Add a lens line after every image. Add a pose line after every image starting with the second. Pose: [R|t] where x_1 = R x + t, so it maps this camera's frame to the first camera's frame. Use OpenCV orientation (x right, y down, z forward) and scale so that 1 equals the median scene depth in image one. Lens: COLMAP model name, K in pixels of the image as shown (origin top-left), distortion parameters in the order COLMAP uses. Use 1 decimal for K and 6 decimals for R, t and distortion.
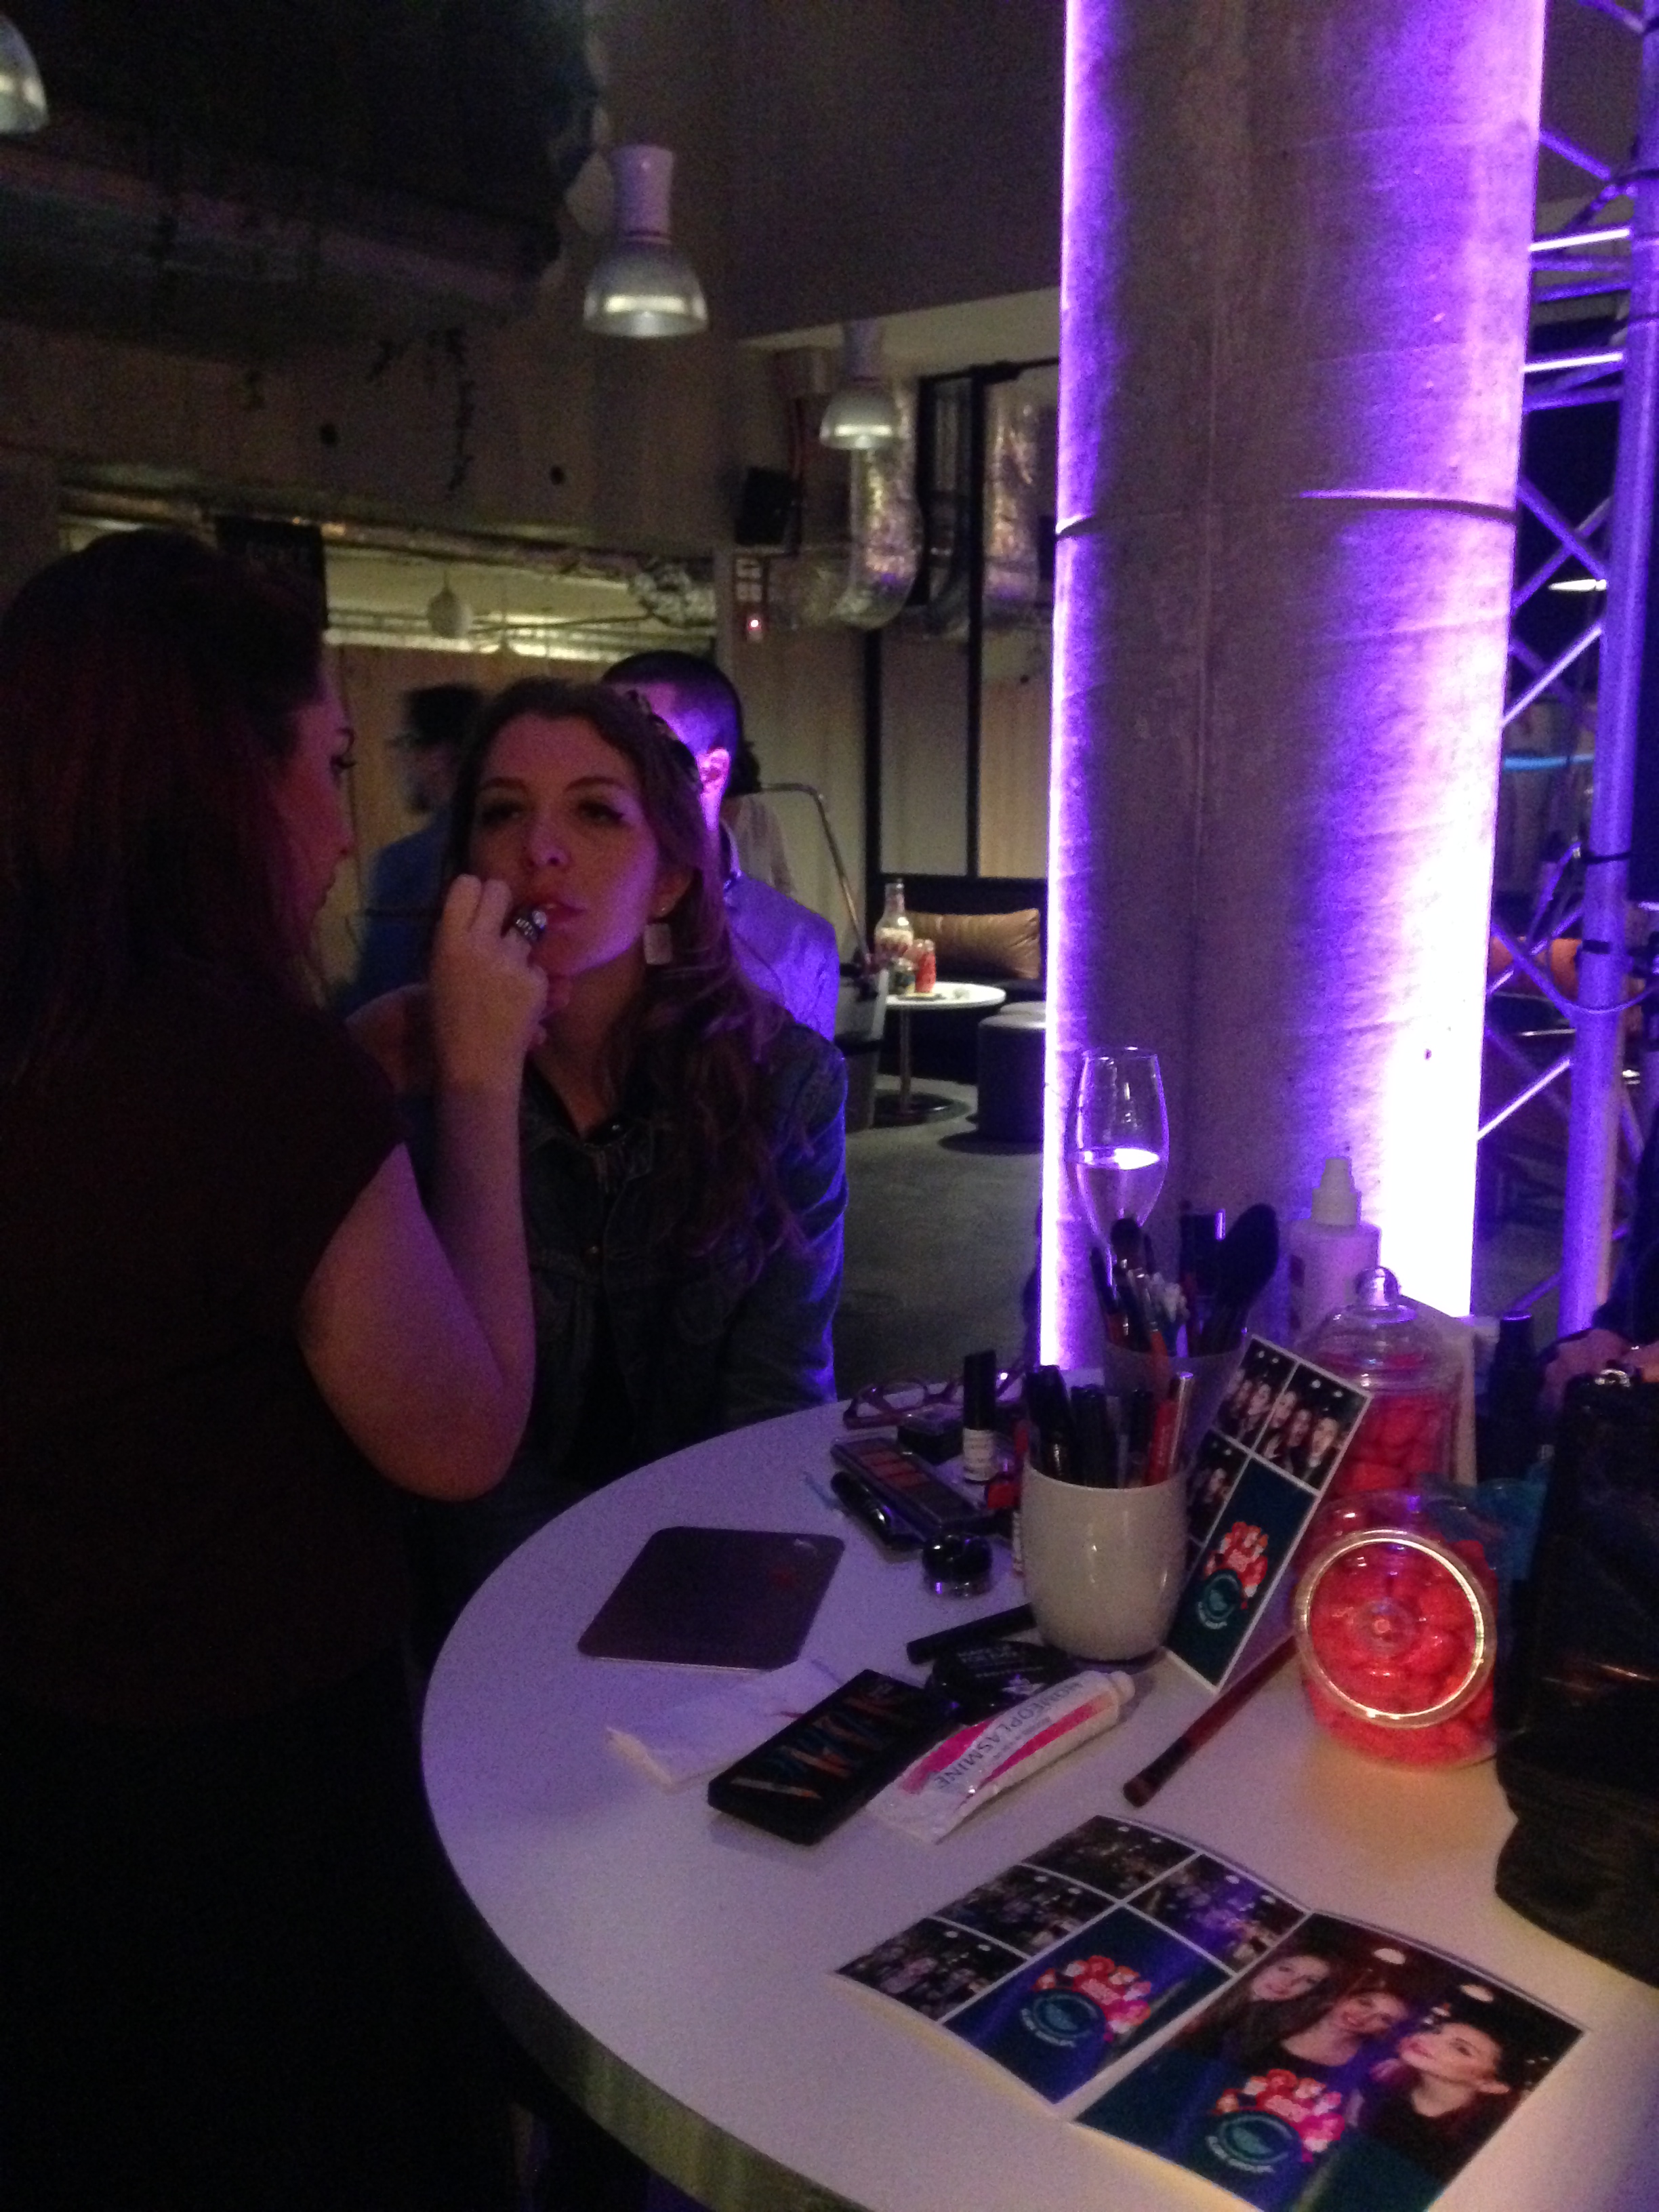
lens RADIAL K [[1982.0, 0, 829.5], [0, 1982.0, 1106.0], [0, 0, 1]] dist [0.280850, -0.243933]
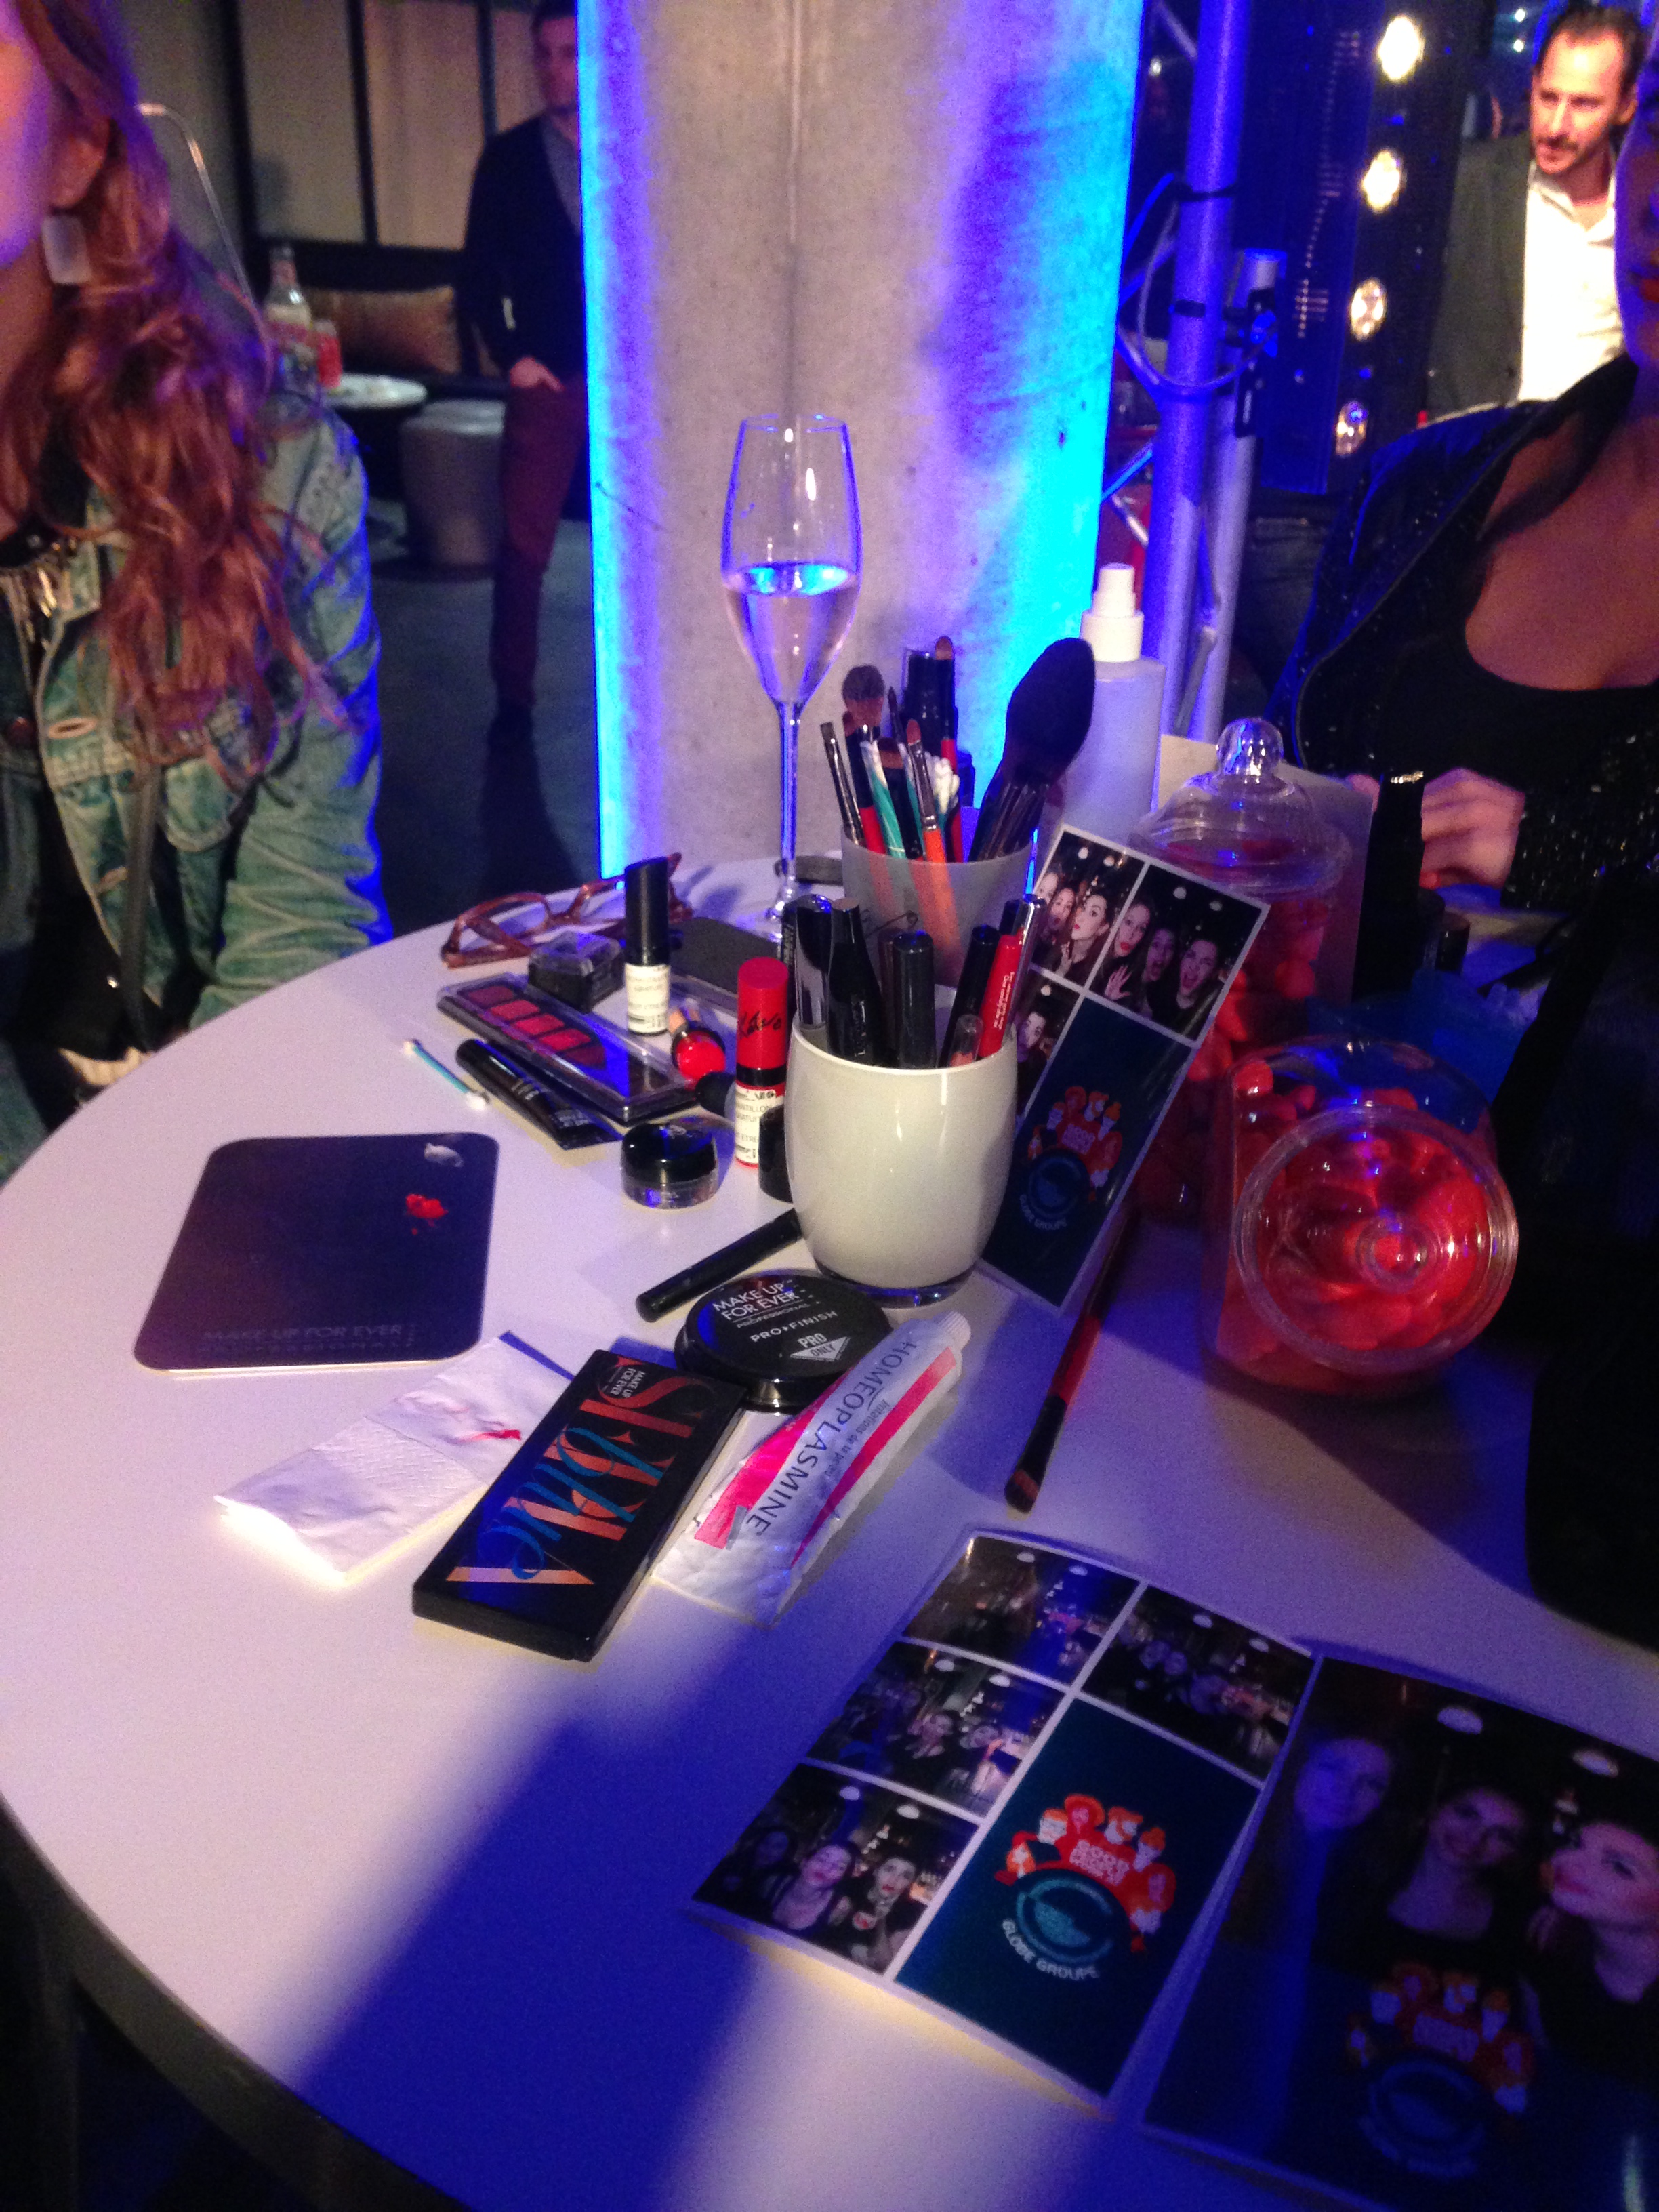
lens RADIAL K [[2060.4, 0, 829.5], [0, 2060.4, 1106.0], [0, 0, 1]] dist [0.225696, -0.341242]
pose [[0.964509, -0.086396, 0.249516, -0.072611], [0.016724, 0.963047, 0.268814, 0.010097], [-0.263520, -0.255101, 0.930312, 0.336038]]
